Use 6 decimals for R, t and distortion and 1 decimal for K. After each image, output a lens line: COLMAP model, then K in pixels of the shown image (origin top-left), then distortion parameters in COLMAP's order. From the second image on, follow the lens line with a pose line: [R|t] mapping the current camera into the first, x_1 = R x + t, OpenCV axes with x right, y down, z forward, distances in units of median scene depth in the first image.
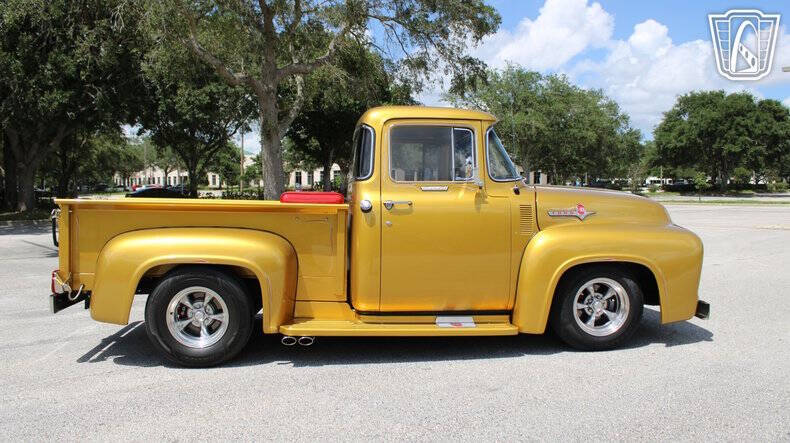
lens RADIAL K [[691.2, 0, 395.0], [0, 691.2, 221.5], [0, 0, 1]] dist [-0.068308, 0.004708]
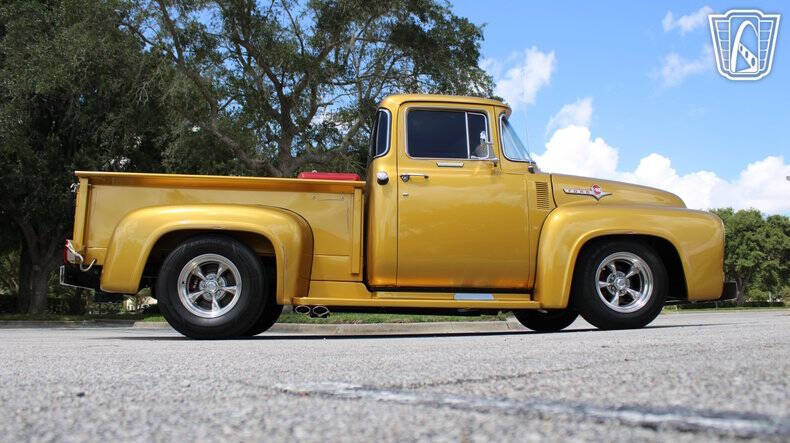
lens RADIAL K [[691.2, 0, 395.0], [0, 691.2, 221.5], [0, 0, 1]] dist [-0.068308, 0.004708]
pose [[0.999854, -0.007005, -0.015613, -0.008064], [0.003456, 0.976241, -0.216660, 0.247671], [0.016760, 0.216574, 0.976122, 0.029277]]
